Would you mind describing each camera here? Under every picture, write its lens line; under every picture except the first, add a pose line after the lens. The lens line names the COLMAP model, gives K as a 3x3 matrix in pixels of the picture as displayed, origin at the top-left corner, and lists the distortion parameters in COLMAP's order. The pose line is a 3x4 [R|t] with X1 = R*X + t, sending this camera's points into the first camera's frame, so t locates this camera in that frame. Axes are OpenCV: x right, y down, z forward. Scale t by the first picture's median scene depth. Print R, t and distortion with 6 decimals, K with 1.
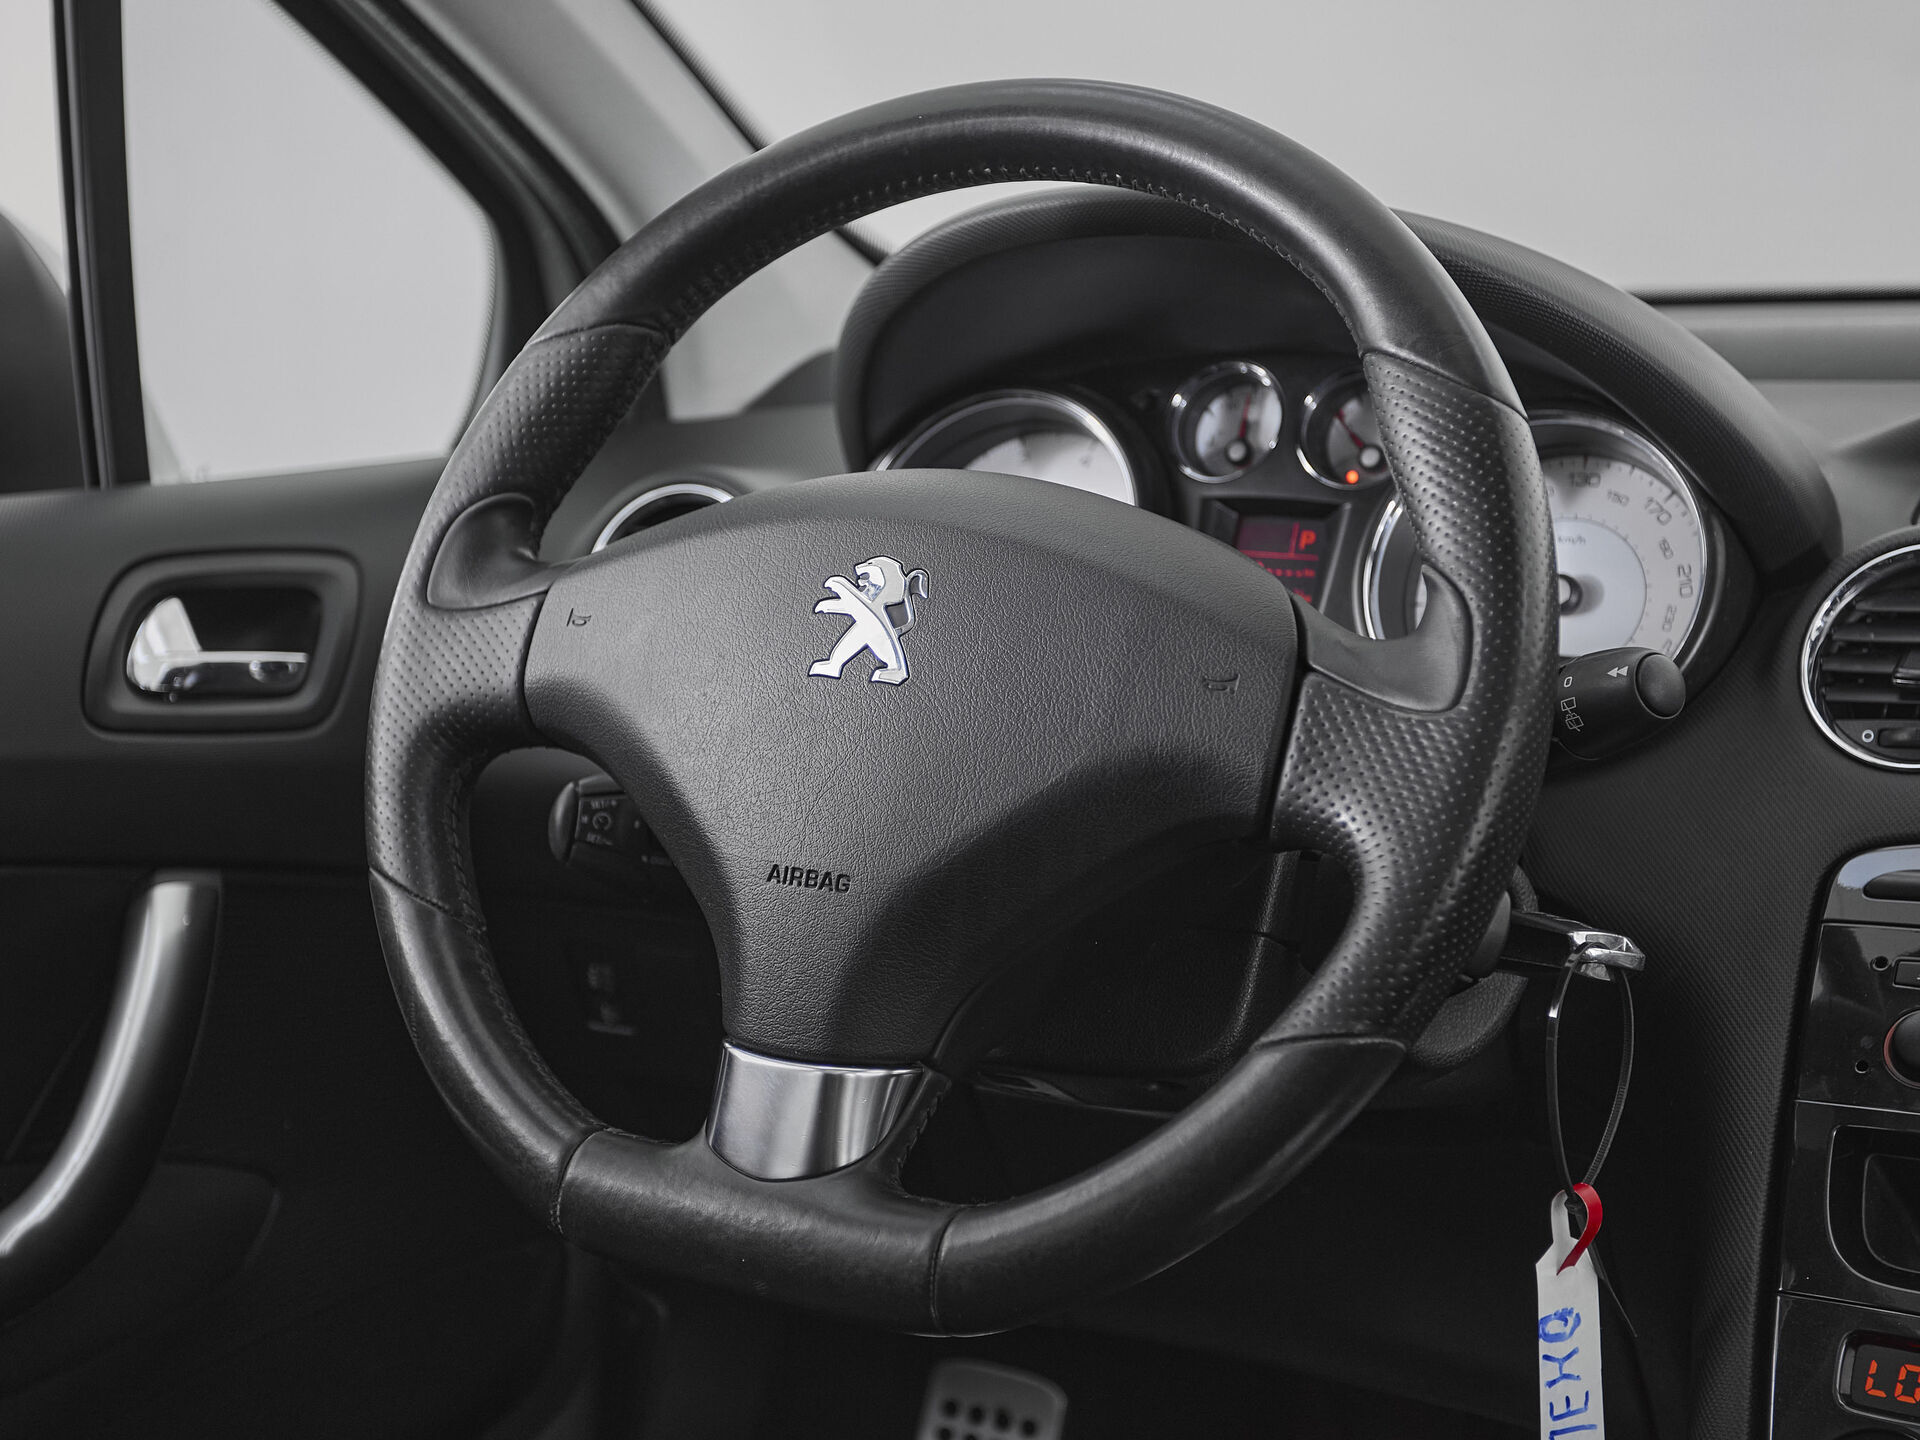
lens RADIAL K [[2776.1, 0, 889.9], [0, 2776.1, 724.7], [0, 0, 1]] dist [0.031163, 0.015199]
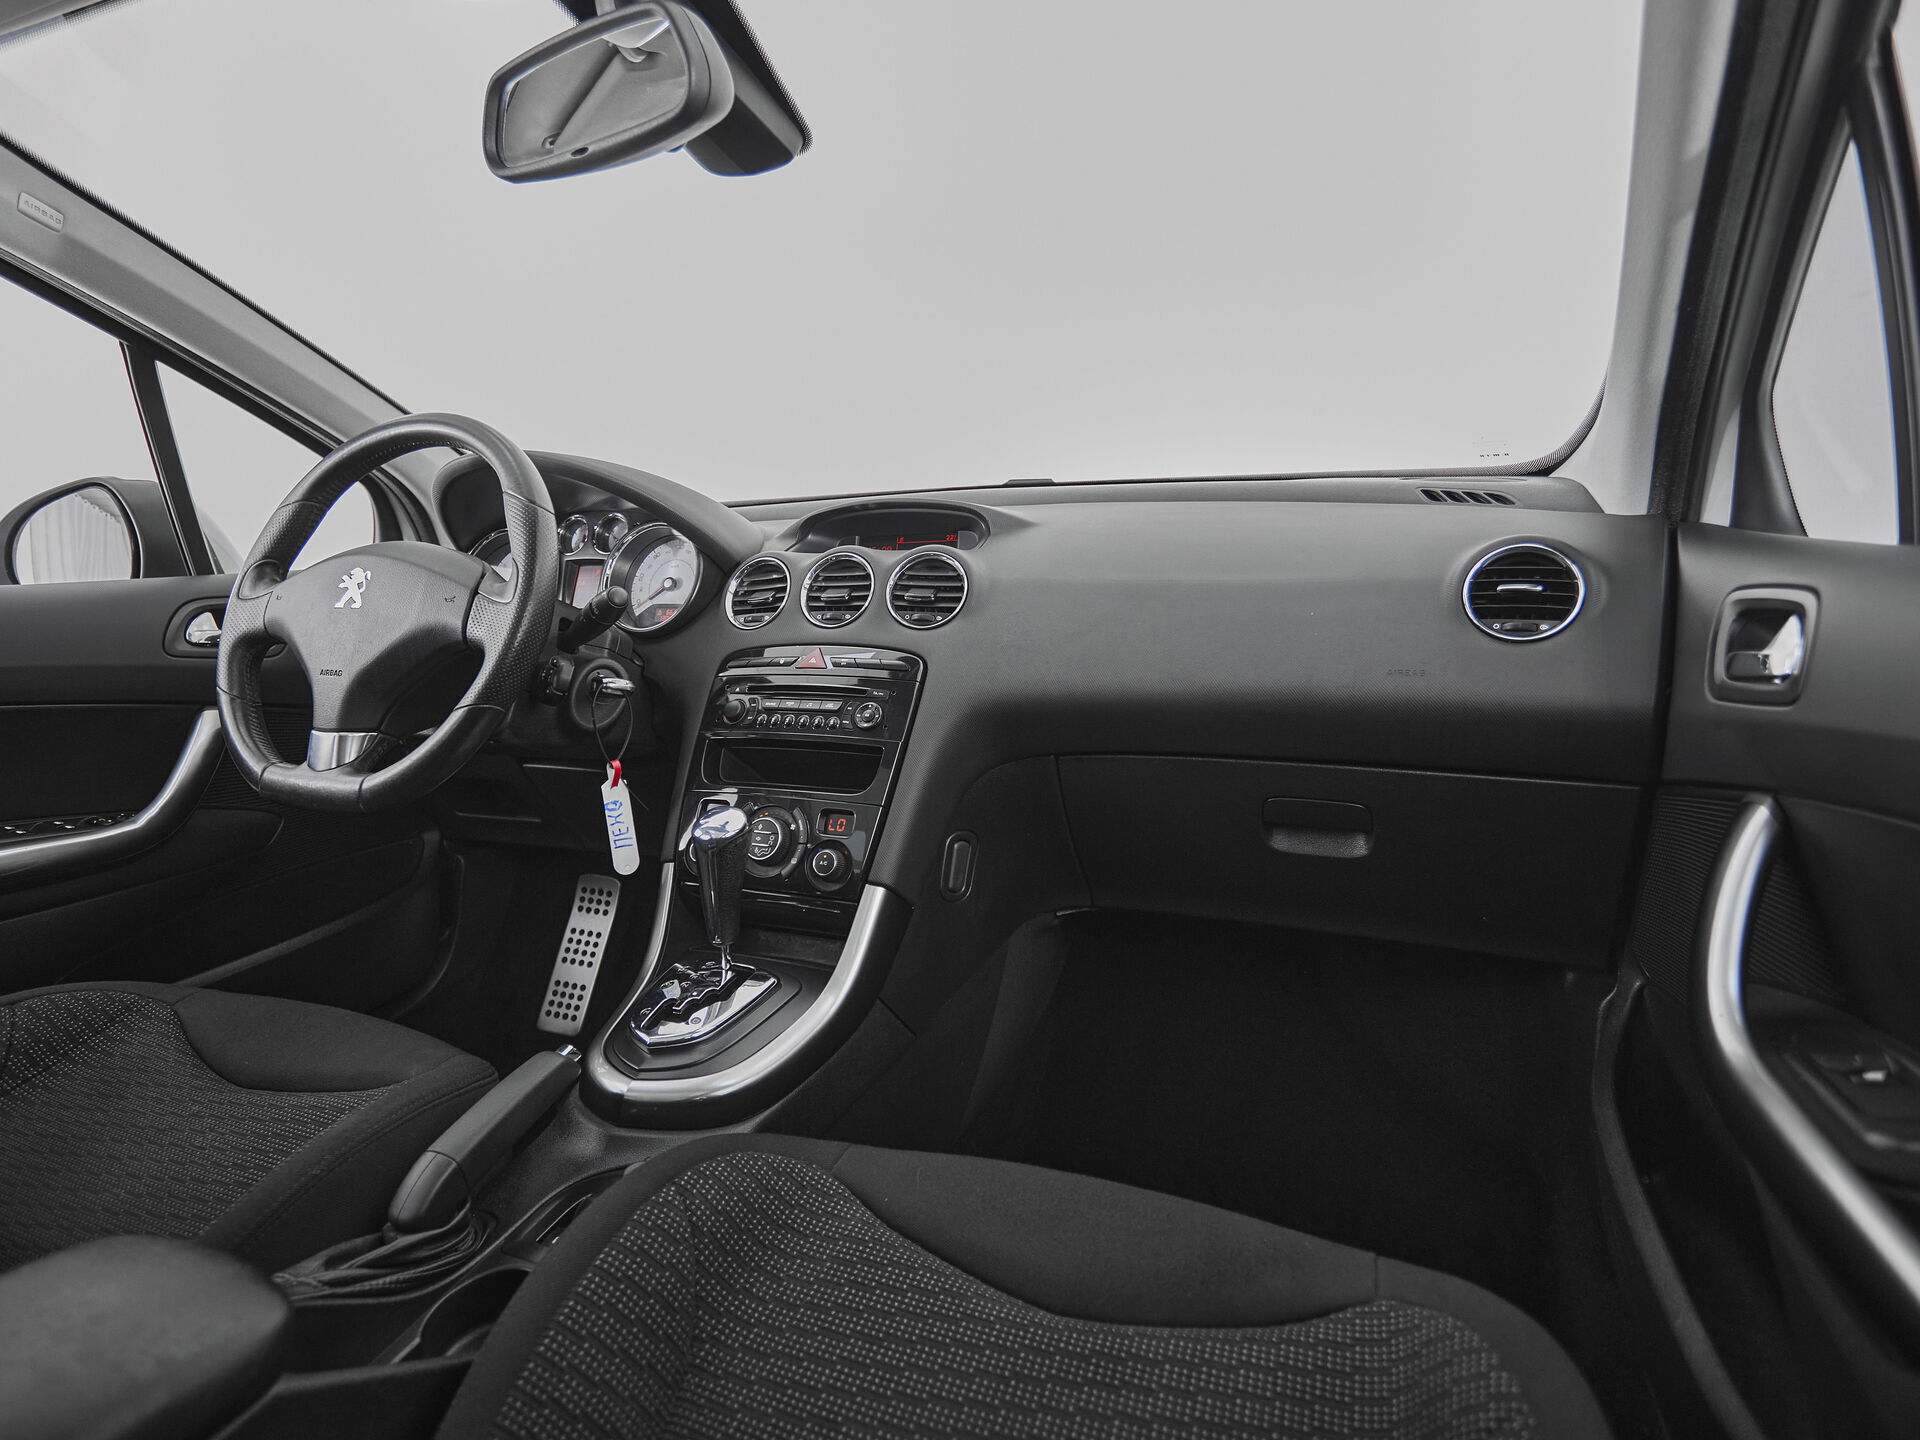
lens RADIAL K [[1010.9, 0, 917.6], [0, 1010.9, 714.9], [0, 0, 1]] dist [-0.003009, -0.000661]
pose [[0.991530, -0.060125, 0.115127, 0.435514], [0.058721, 0.998153, 0.015556, 0.111124], [-0.115849, -0.008664, 0.993229, -0.159103]]
